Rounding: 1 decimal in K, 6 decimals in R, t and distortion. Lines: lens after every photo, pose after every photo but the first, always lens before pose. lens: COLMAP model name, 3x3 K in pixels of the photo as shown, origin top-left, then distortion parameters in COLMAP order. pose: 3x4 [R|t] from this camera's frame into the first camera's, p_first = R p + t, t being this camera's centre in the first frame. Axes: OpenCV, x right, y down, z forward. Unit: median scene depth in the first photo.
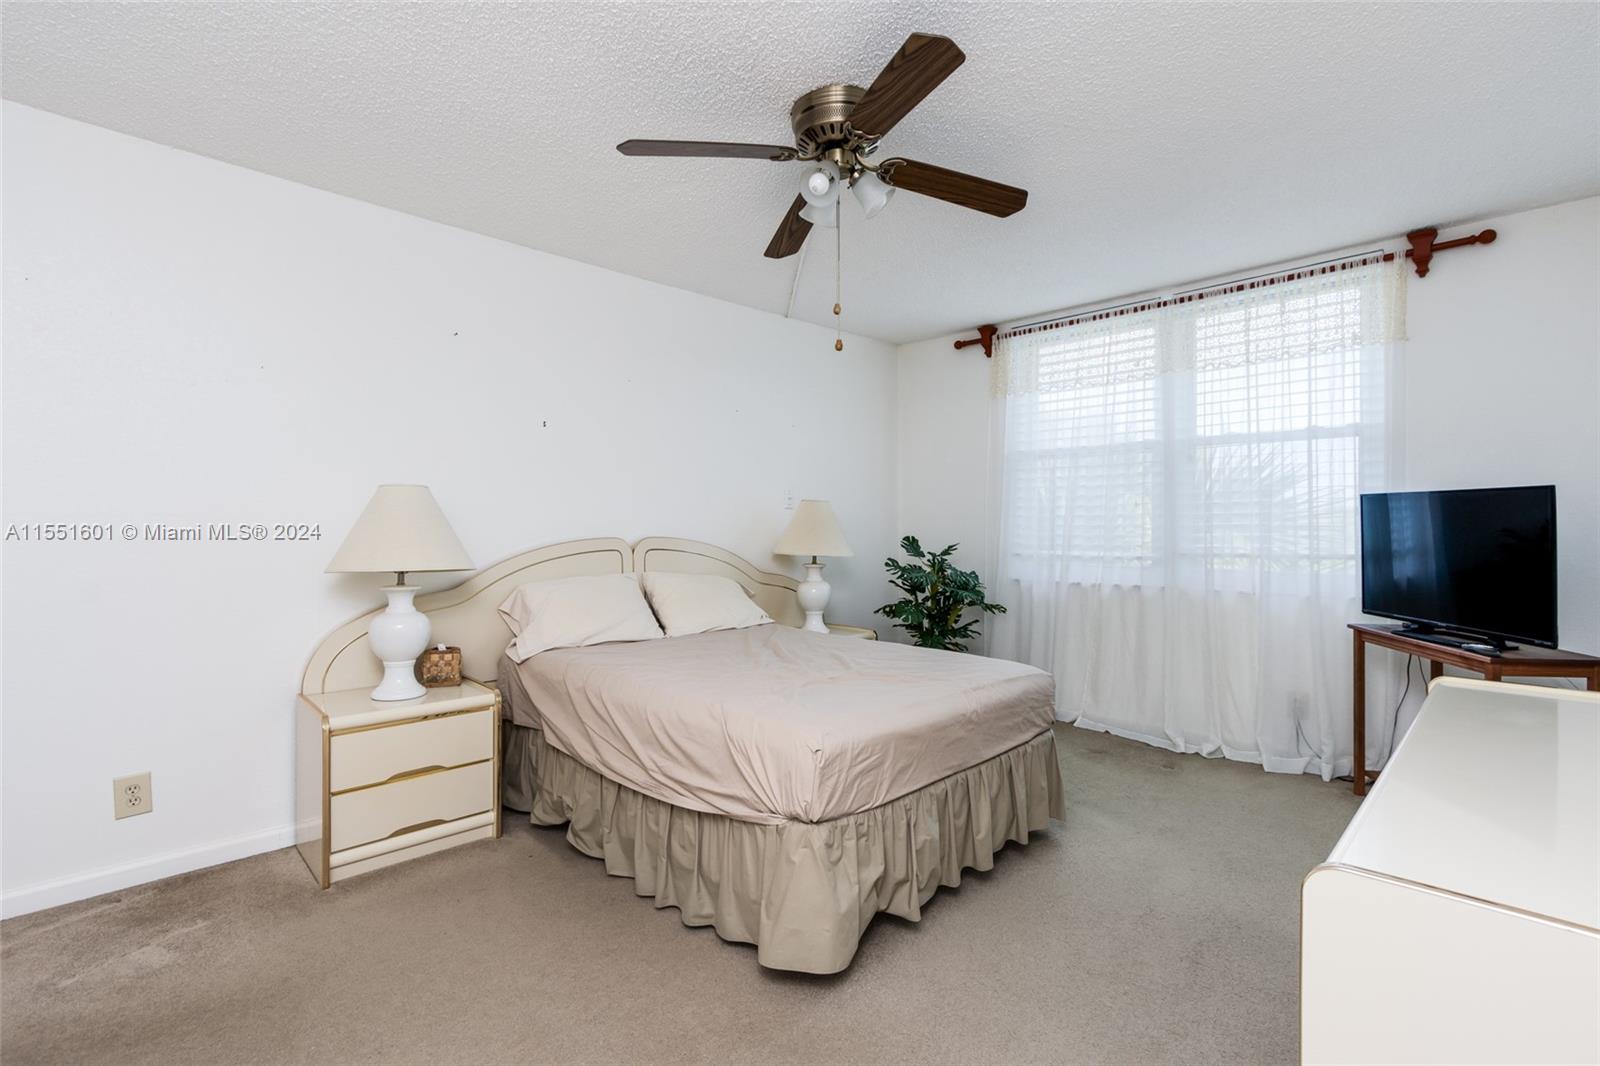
lens RADIAL K [[731.3, 0, 804.6], [0, 731.3, 530.2], [0, 0, 1]] dist [-0.000287, -0.000700]
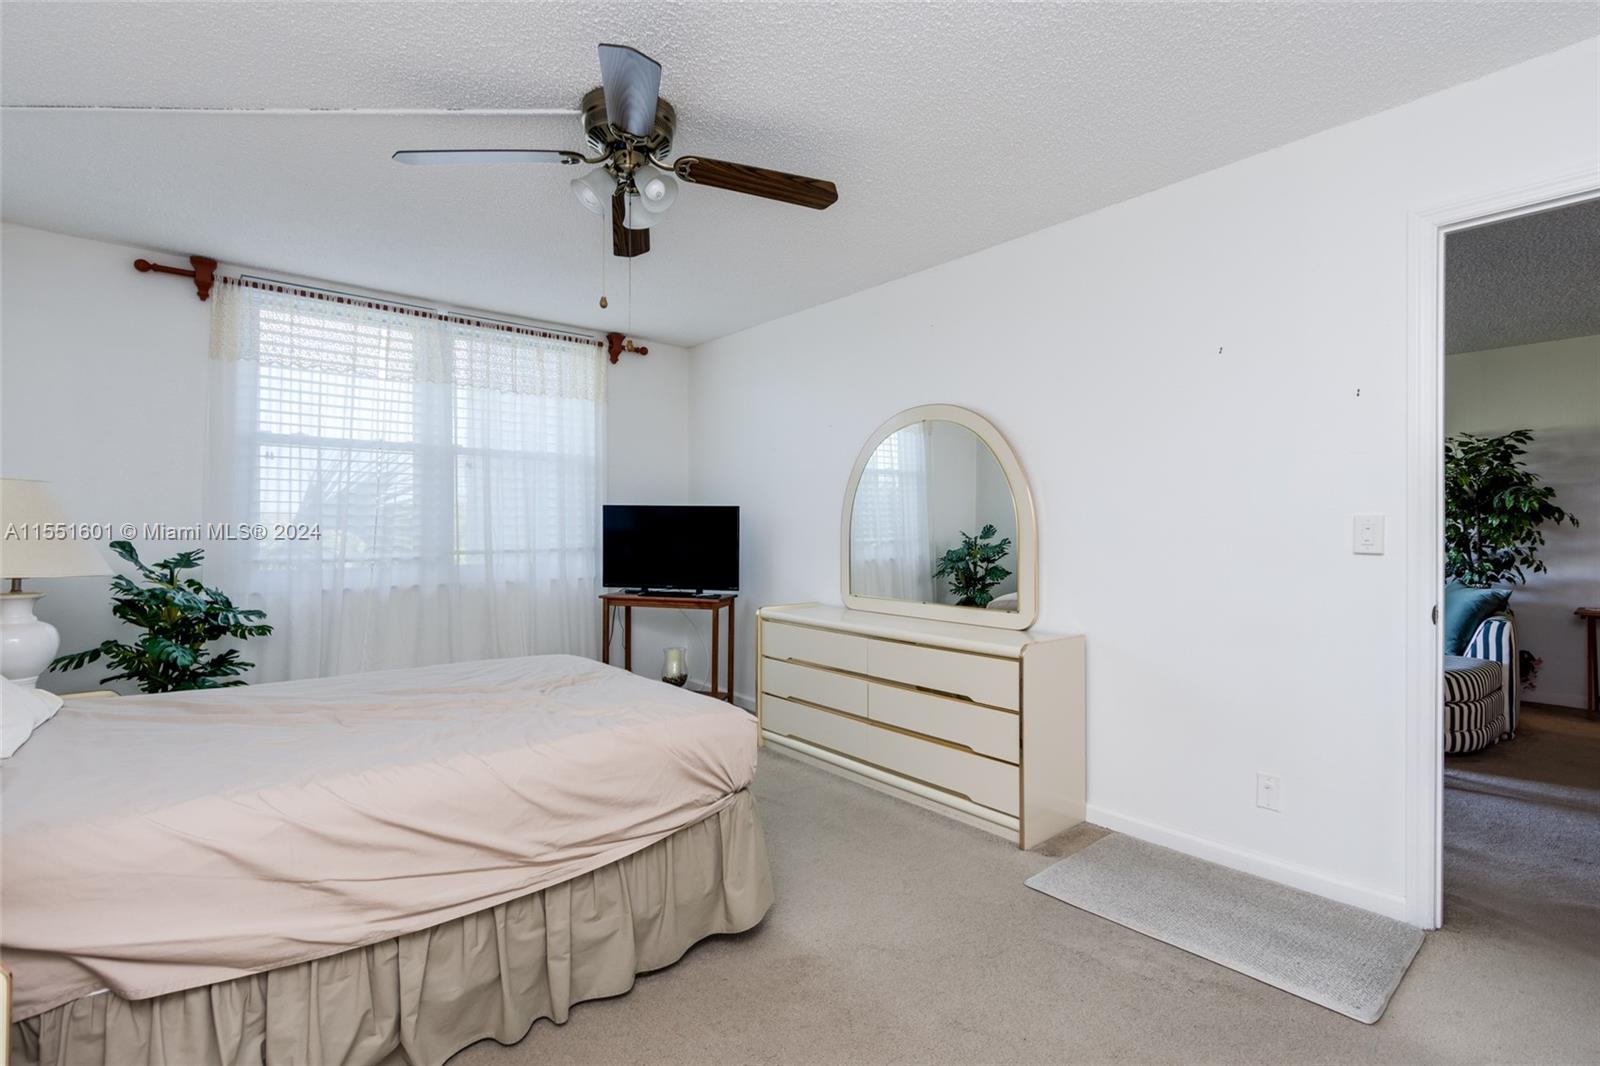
lens RADIAL K [[731.3, 0, 804.6], [0, 731.3, 530.2], [0, 0, 1]] dist [-0.000287, -0.000700]
pose [[0.077891, 0.001367, 0.996961, -0.495581], [0.012441, 0.999920, -0.002343, 0.008027], [-0.996884, 0.012586, 0.077867, 0.372308]]
